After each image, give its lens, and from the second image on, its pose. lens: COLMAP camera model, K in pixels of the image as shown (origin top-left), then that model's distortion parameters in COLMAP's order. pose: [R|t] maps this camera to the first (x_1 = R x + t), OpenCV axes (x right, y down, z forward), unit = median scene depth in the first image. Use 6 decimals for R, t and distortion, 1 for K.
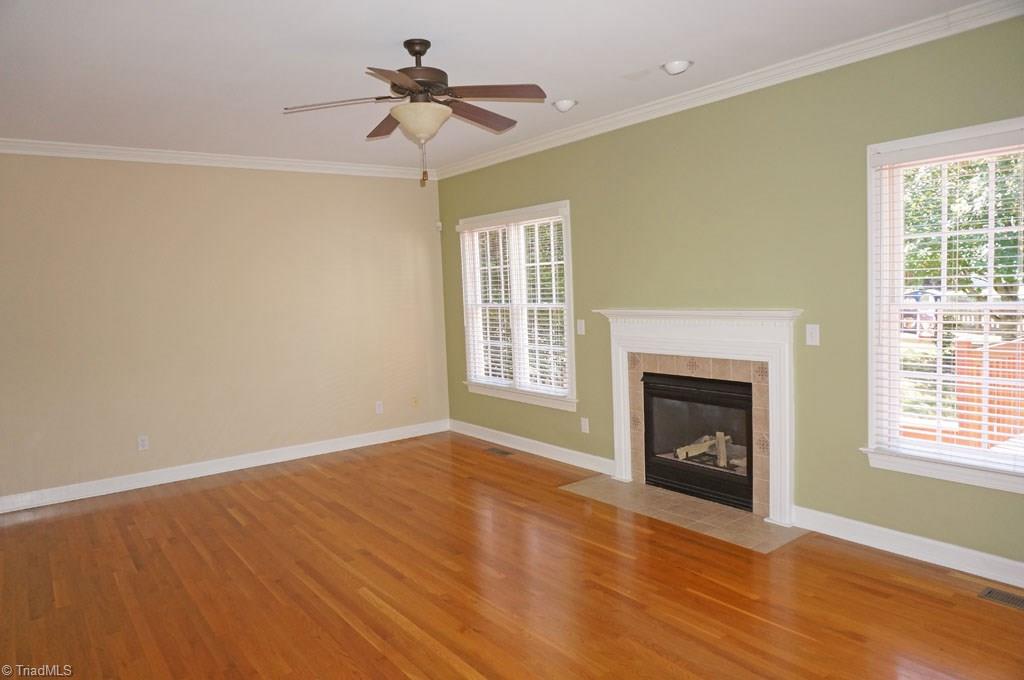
lens RADIAL K [[696.4, 0, 512.0], [0, 696.4, 340.0], [0, 0, 1]] dist [-0.004878, 0.000460]
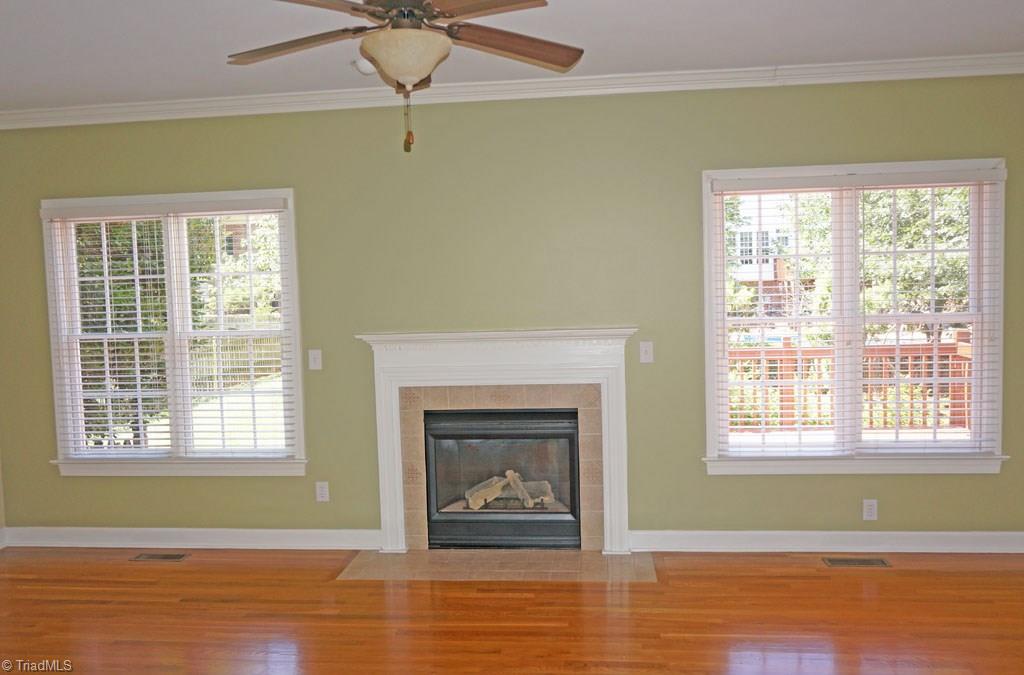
lens RADIAL K [[847.5, 0, 512.0], [0, 847.5, 337.5], [0, 0, 1]] dist [0.003106, 0.001954]
pose [[0.682085, -0.022961, 0.730913, -0.459763], [0.060278, 0.997871, -0.024905, -0.007770], [-0.728785, 0.061045, 0.682016, 0.249184]]
